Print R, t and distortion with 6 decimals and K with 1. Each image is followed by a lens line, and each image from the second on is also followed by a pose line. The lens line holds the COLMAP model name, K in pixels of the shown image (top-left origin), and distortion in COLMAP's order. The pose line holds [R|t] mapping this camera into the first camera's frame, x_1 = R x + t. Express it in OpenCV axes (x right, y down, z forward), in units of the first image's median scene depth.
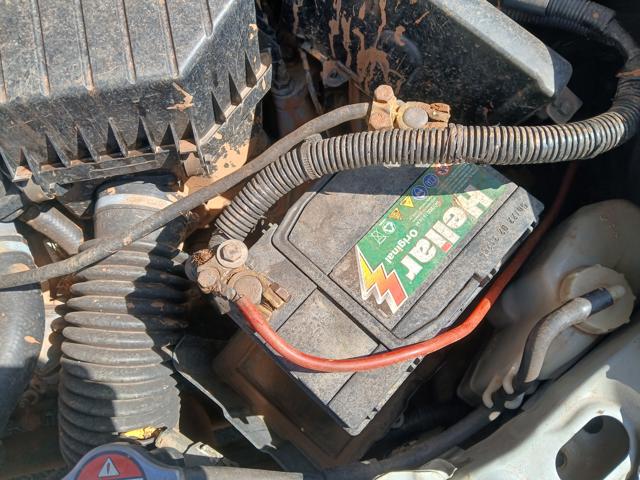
lens RADIAL K [[501.8, 0, 323.0], [0, 501.8, 232.9], [0, 0, 1]] dist [0.005794, -0.054486]
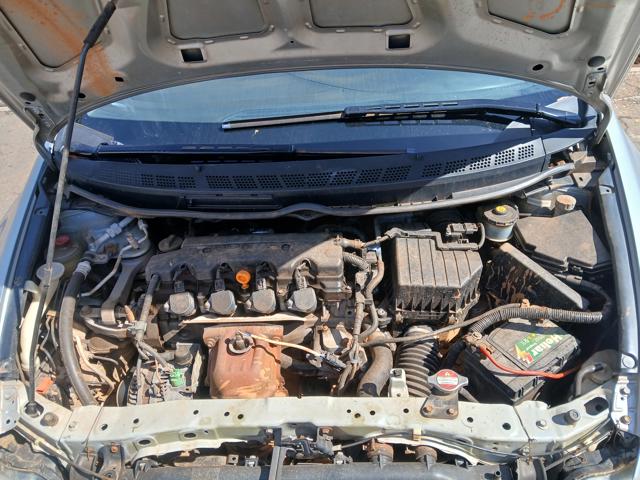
lens RADIAL K [[501.8, 0, 323.0], [0, 501.8, 232.9], [0, 0, 1]] dist [0.005794, -0.054486]
pose [[0.968251, 0.118869, -0.219909, -0.471799], [-0.219624, 0.824671, -0.521231, 1.298209], [0.119395, 0.552980, 0.824595, -2.005143]]
